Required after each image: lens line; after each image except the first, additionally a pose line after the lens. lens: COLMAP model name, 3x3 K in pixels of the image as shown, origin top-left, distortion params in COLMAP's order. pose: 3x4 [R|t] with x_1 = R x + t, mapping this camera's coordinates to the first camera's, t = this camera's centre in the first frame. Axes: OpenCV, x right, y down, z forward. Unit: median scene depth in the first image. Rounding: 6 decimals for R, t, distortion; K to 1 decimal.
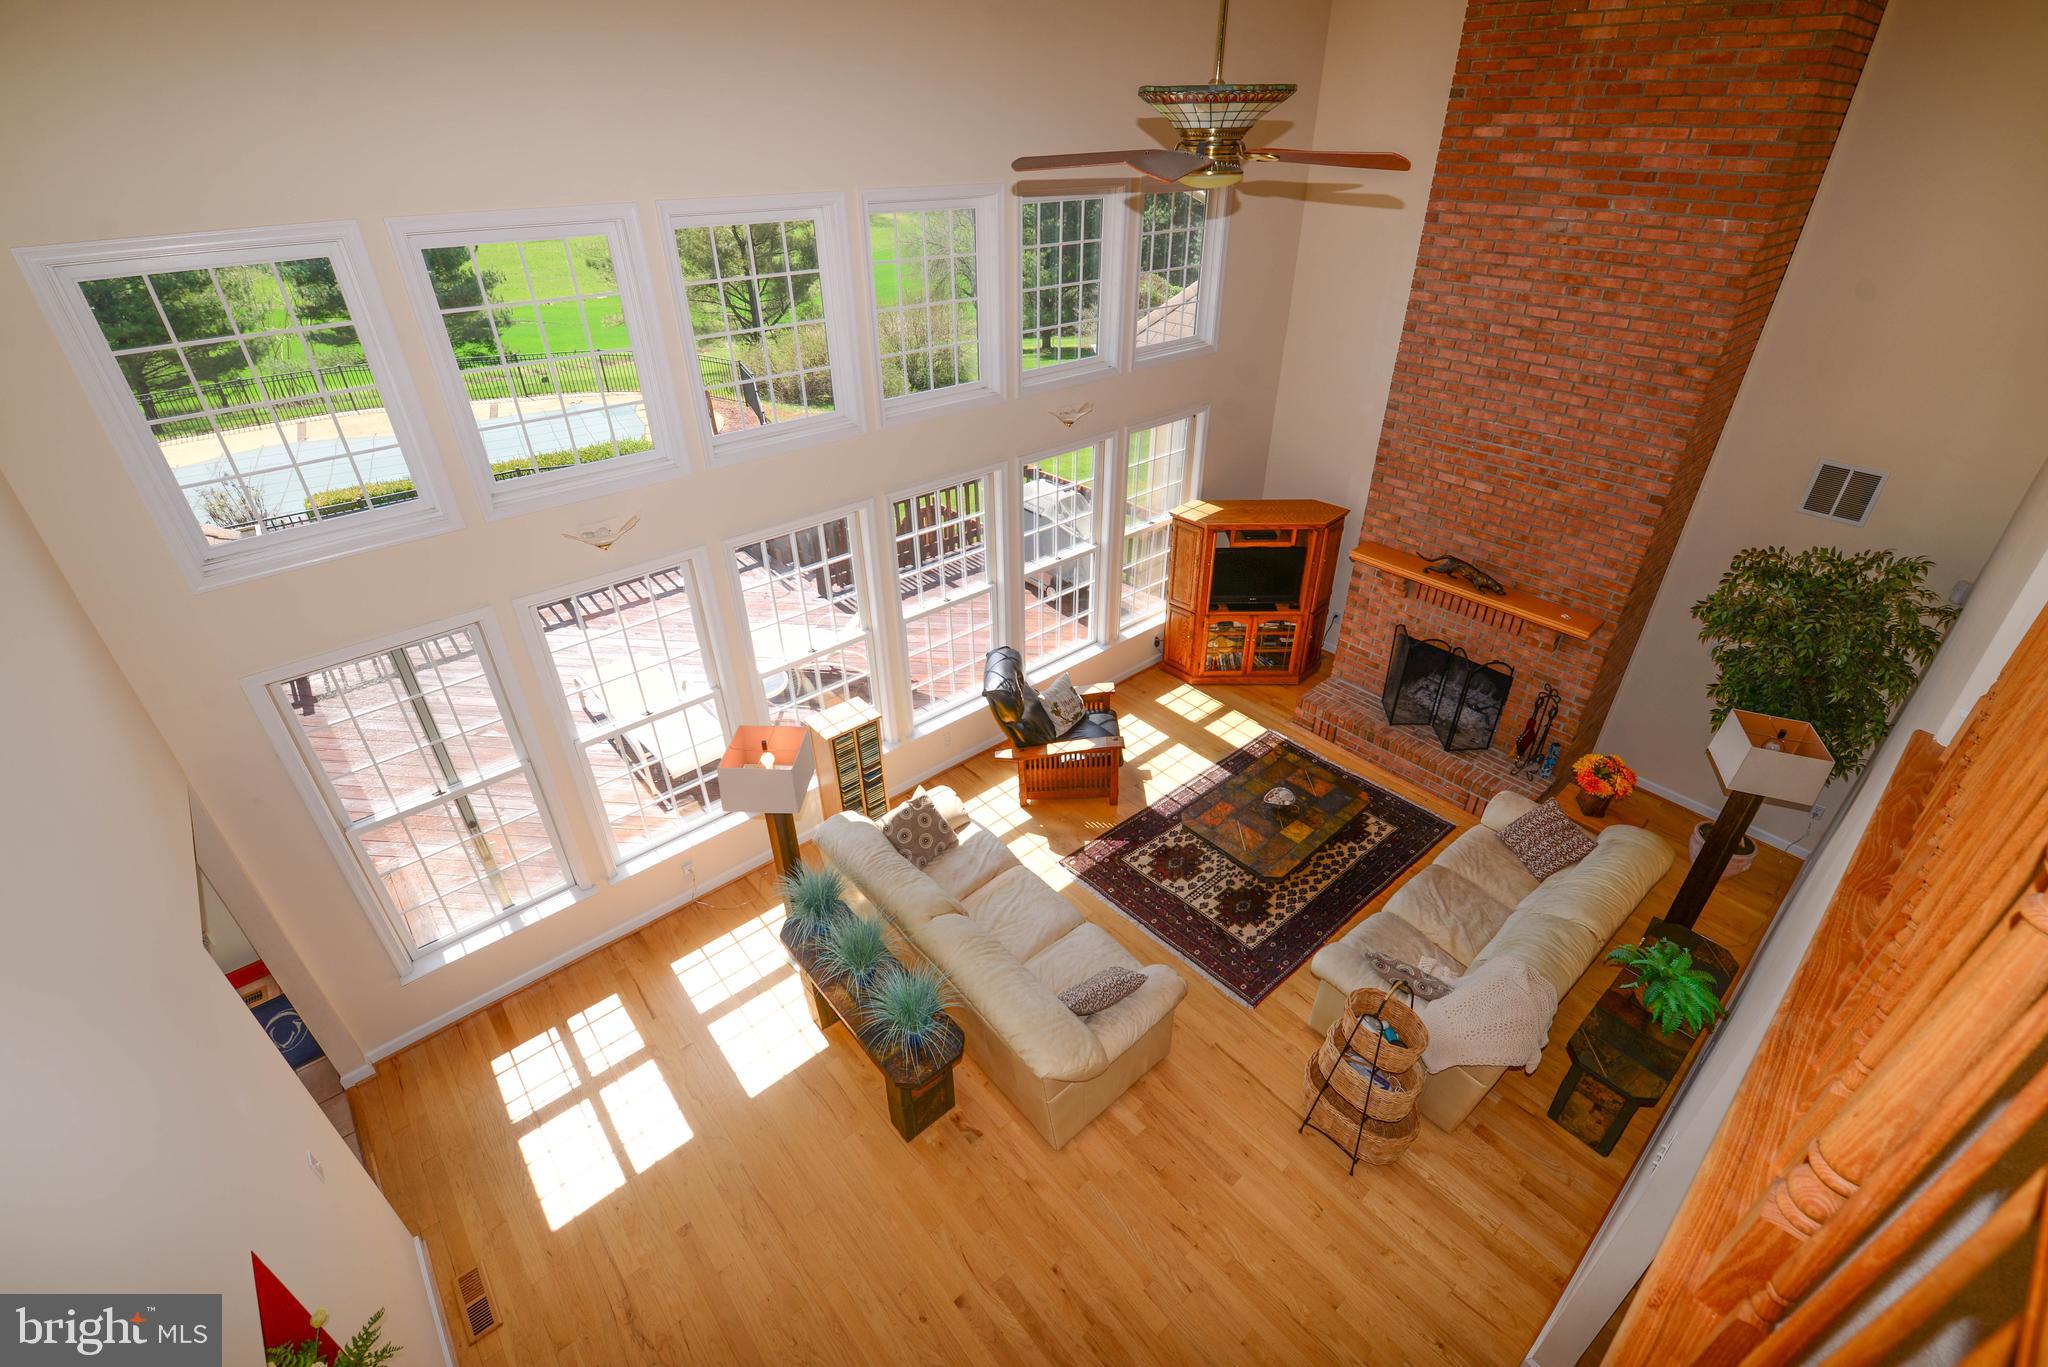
lens RADIAL K [[884.5, 0, 1030.7], [0, 884.5, 674.3], [0, 0, 1]] dist [-0.001225, -0.011439]
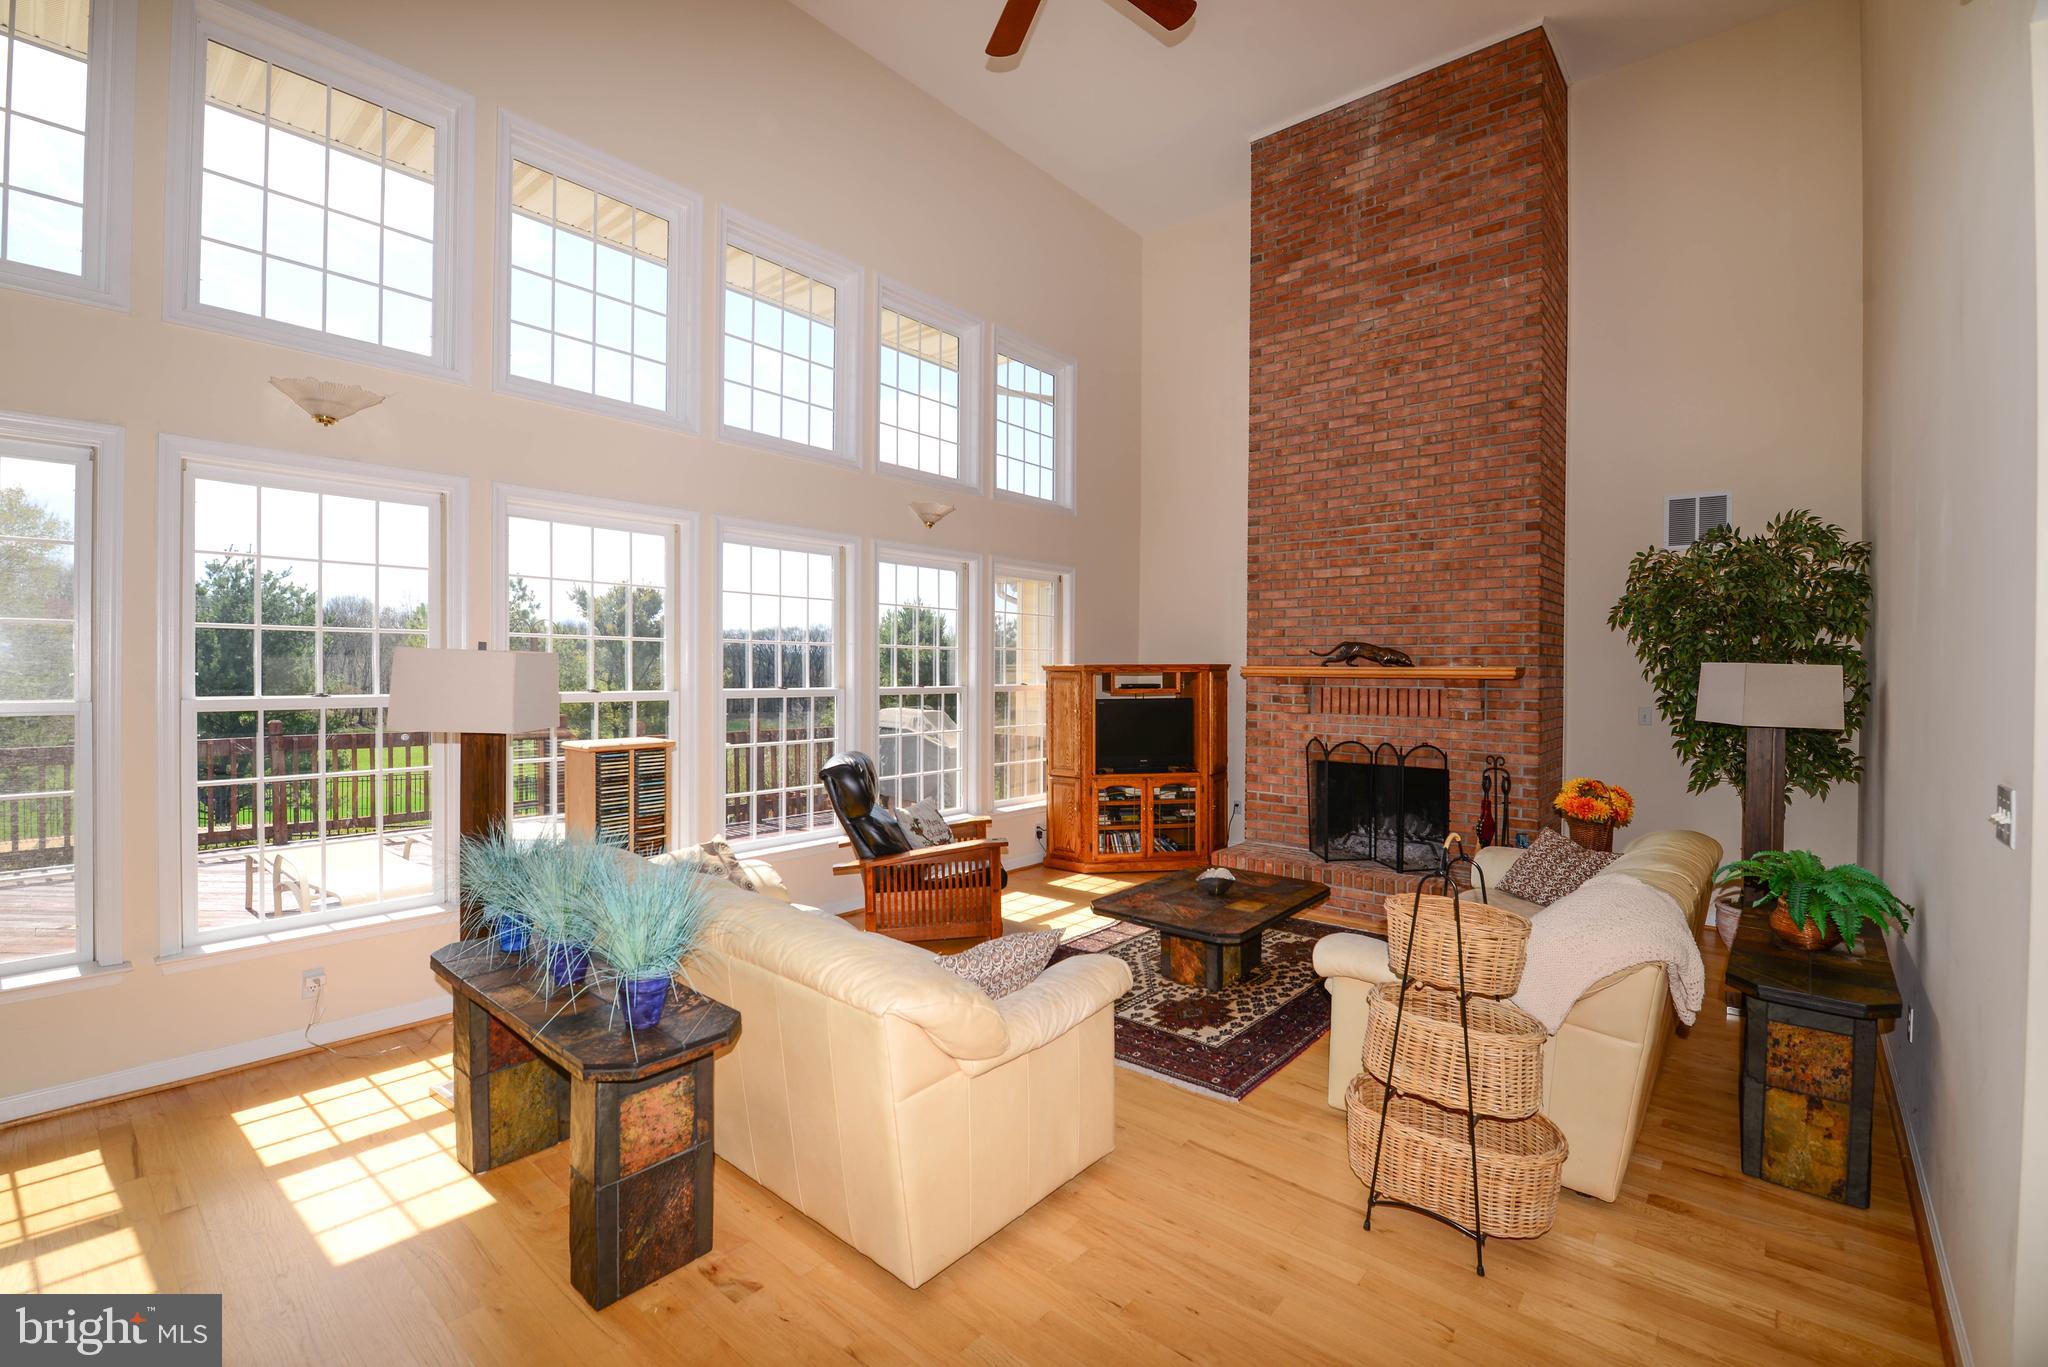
lens RADIAL K [[884.5, 0, 1030.7], [0, 884.5, 674.3], [0, 0, 1]] dist [-0.001225, -0.011439]
pose [[0.989027, 0.008423, 0.147491, 0.014051], [0.069232, 0.855531, -0.513103, 0.386380], [-0.130505, 0.517684, 0.845560, 0.309495]]
